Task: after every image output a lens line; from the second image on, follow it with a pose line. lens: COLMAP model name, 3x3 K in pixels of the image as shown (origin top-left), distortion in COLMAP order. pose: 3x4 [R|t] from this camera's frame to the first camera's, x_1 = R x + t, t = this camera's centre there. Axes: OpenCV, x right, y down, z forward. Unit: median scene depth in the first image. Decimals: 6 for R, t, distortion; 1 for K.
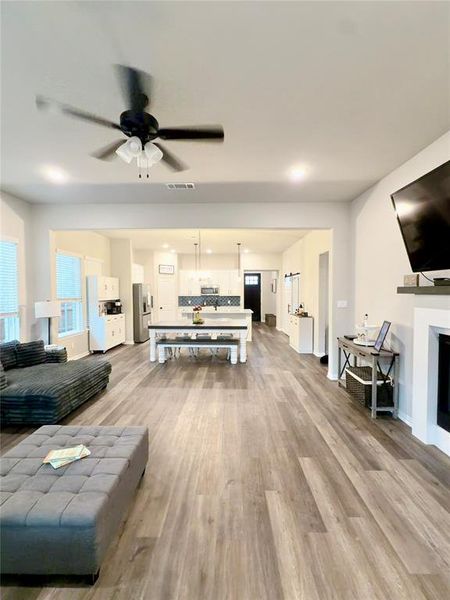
lens RADIAL K [[262.1, 0, 223.9], [0, 262.1, 298.7], [0, 0, 1]] dist [0.000542, 0.001466]
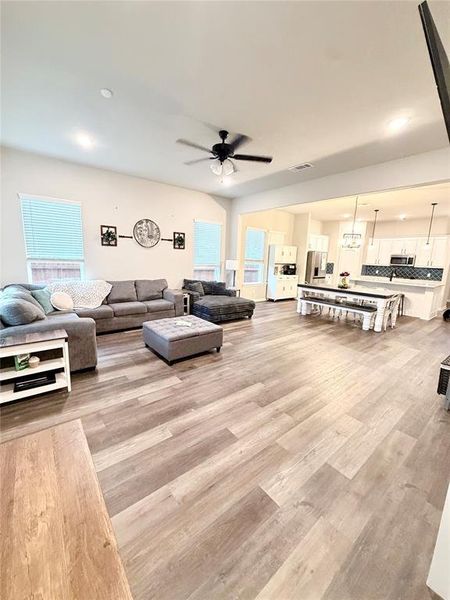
lens RADIAL K [[238.5, 0, 225.8], [0, 238.5, 296.5], [0, 0, 1]] dist [0.001184, -0.000093]
pose [[0.646620, 0.150585, -0.747802, 0.352826], [-0.061101, 0.987396, 0.145998, 0.015278], [0.760362, -0.048714, 0.647671, -0.011110]]
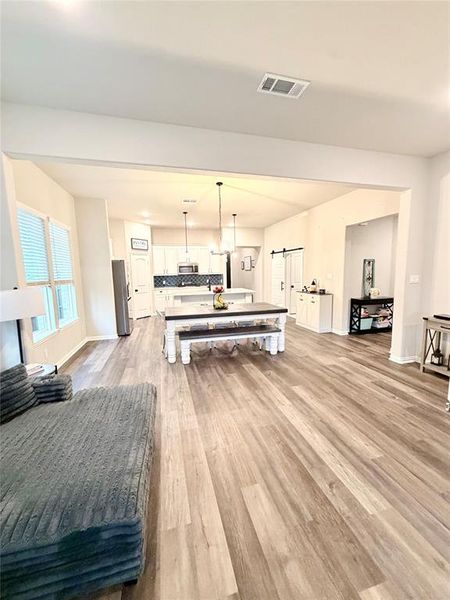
lens RADIAL K [[238.5, 0, 224.4], [0, 238.5, 298.8], [0, 0, 1]] dist [0.001184, -0.000093]
pose [[0.961149, -0.050011, 0.271461, -0.304604], [0.025576, 0.995355, 0.092818, -0.003575], [-0.274842, -0.082269, 0.957963, 0.316986]]
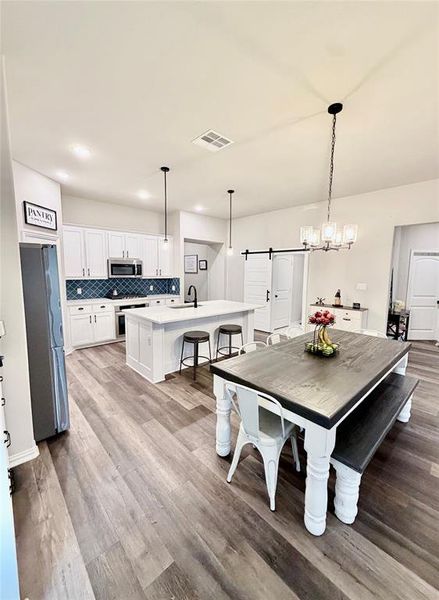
lens RADIAL K [[241.4, 0, 226.9], [0, 241.4, 295.4], [0, 0, 1]] dist [-0.000158, -0.000202]
pose [[0.704456, -0.060135, 0.707196, -0.505013], [0.002951, 0.996644, 0.081807, -0.031967], [-0.709742, -0.055542, 0.702269, 0.901899]]
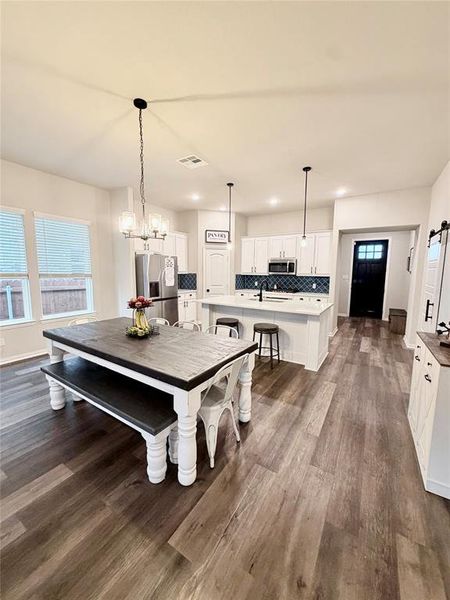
lens RADIAL K [[238.5, 0, 223.8], [0, 238.5, 299.8], [0, 0, 1]] dist [0.001184, -0.000093]
pose [[0.856574, 0.075320, -0.510498, 0.244770], [-0.026390, 0.994390, 0.102435, -0.014678], [0.515349, -0.074271, 0.853756, 0.777666]]
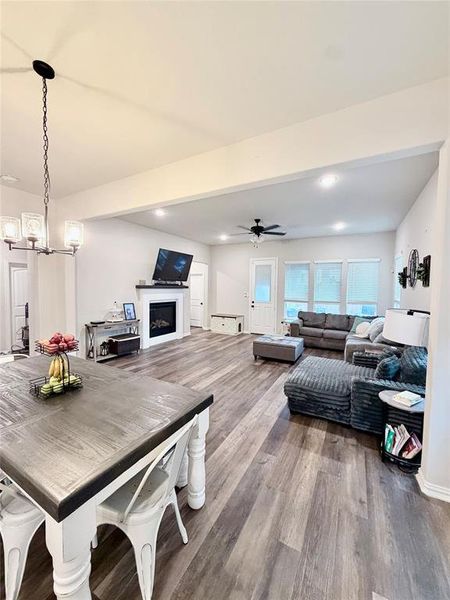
lens RADIAL K [[238.5, 0, 224.7], [0, 238.5, 300.7], [0, 0, 1]] dist [0.001184, -0.000093]
pose [[-0.885751, -0.036106, 0.462754, -0.430812], [0.001225, 0.996785, 0.080119, -0.037216], [-0.464159, 0.071532, -0.882859, 1.229375]]
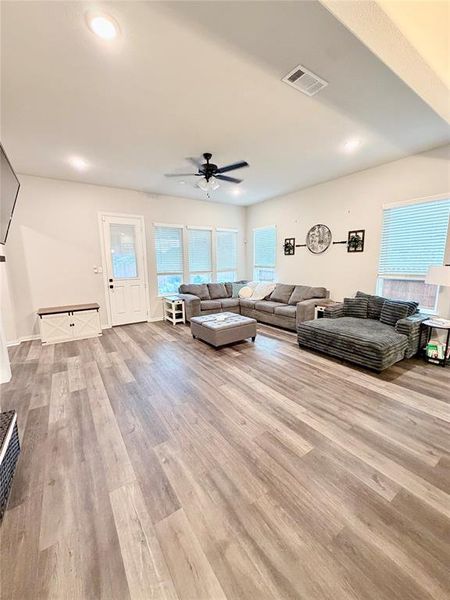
lens RADIAL K [[238.5, 0, 223.8], [0, 238.5, 300.0], [0, 0, 1]] dist [0.001184, -0.000093]
pose [[-0.816506, 0.108898, -0.566974, 0.240203], [-0.000516, 0.981912, 0.189337, -0.018267], [0.577337, 0.154887, -0.801681, 0.930945]]
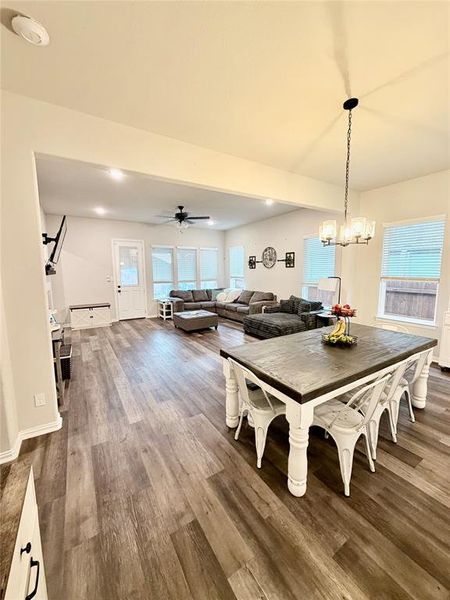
lens RADIAL K [[238.5, 0, 224.1], [0, 238.5, 300.3], [0, 0, 1]] dist [0.001184, -0.000093]
pose [[-0.836241, 0.079935, -0.542505, 0.294237], [-0.003608, 0.988495, 0.151210, -0.041024], [0.548351, 0.128405, -0.826331, 1.300737]]
